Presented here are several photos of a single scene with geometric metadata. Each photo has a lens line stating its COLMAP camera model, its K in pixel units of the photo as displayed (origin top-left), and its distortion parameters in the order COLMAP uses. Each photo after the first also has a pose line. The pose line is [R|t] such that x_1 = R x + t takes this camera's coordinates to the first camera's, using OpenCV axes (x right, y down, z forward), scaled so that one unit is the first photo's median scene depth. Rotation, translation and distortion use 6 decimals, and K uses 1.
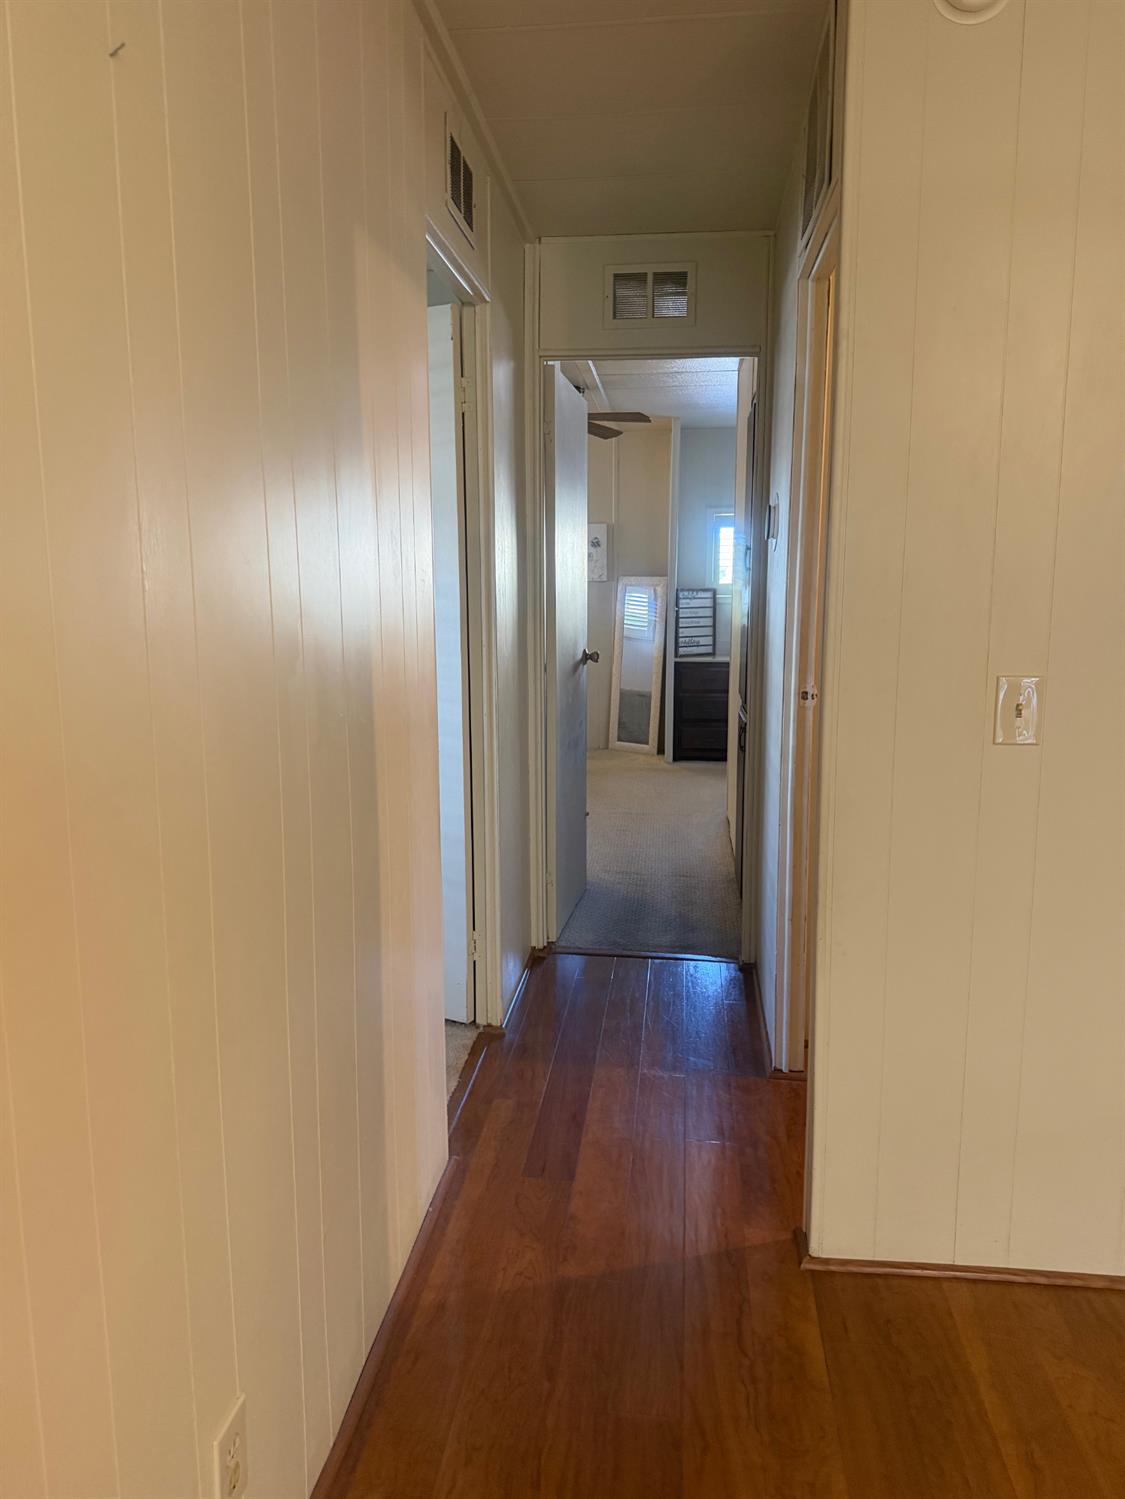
lens RADIAL K [[1058.3, 0, 562.5], [0, 1058.3, 749.5], [0, 0, 1]] dist [0.035203, -0.046078]
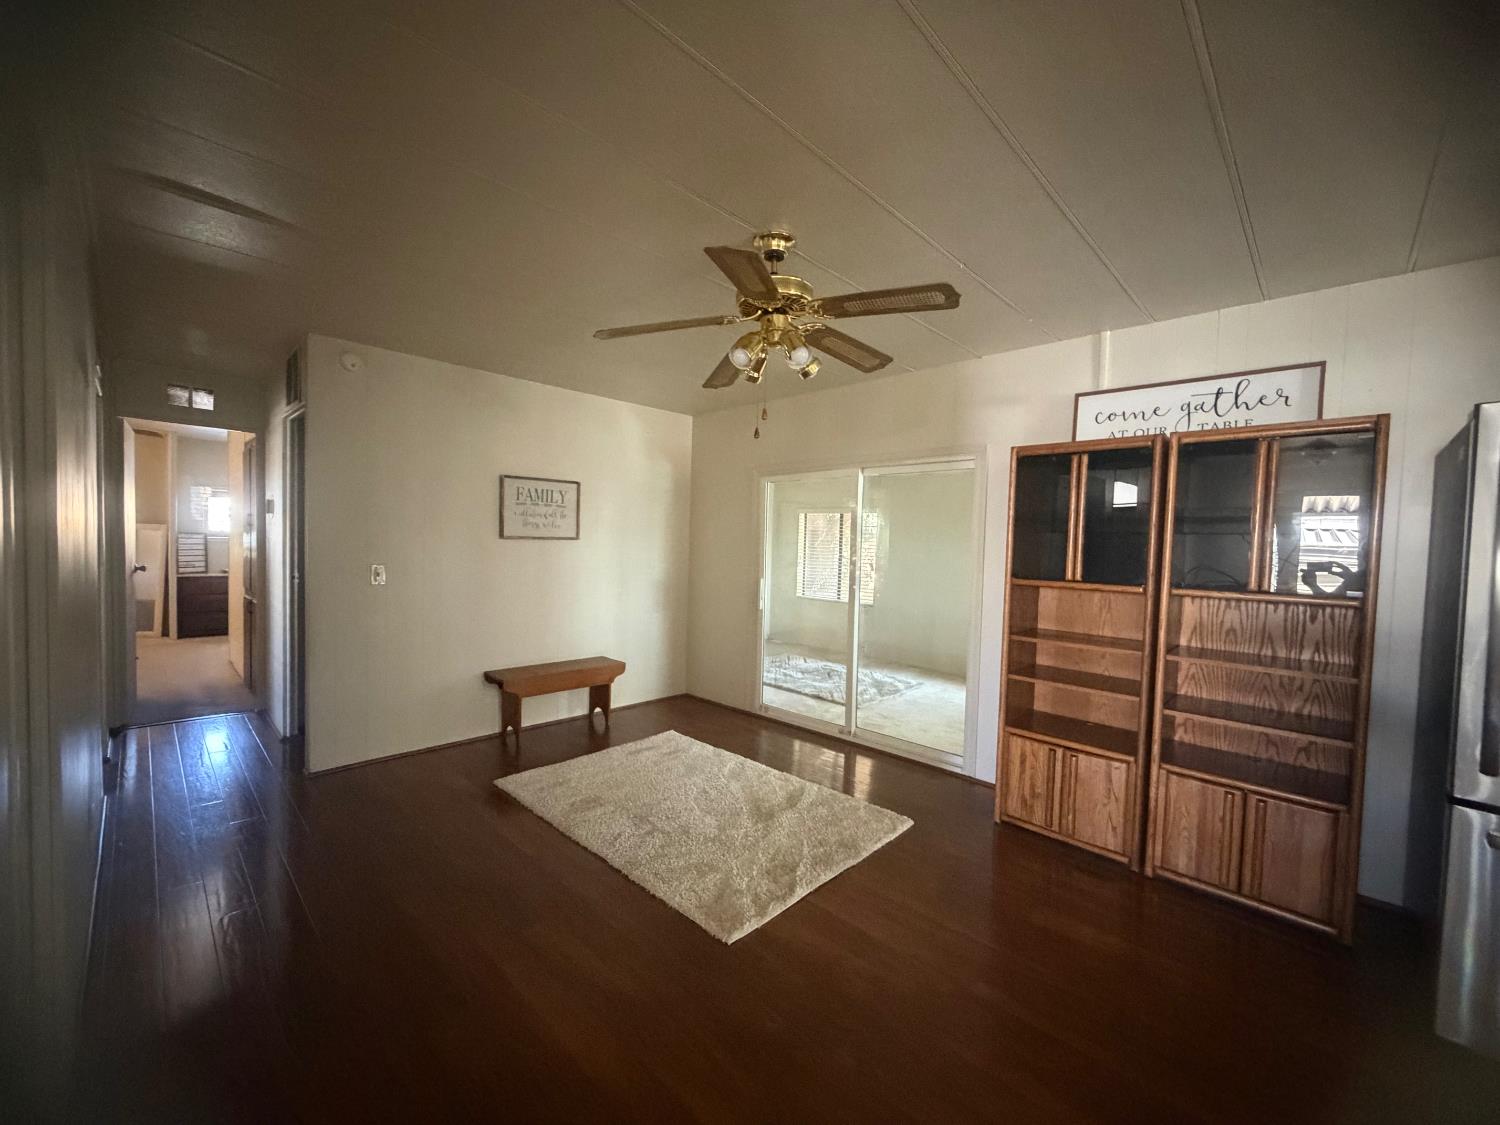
lens RADIAL K [[597.5, 0, 743.3], [0, 597.5, 562.4], [0, 0, 1]] dist [-0.001317, 0.000259]
pose [[0.616521, -0.017139, 0.787152, -0.078121], [0.100737, 0.993263, -0.057274, 0.034917], [-0.780868, 0.114606, 0.614094, -0.243233]]
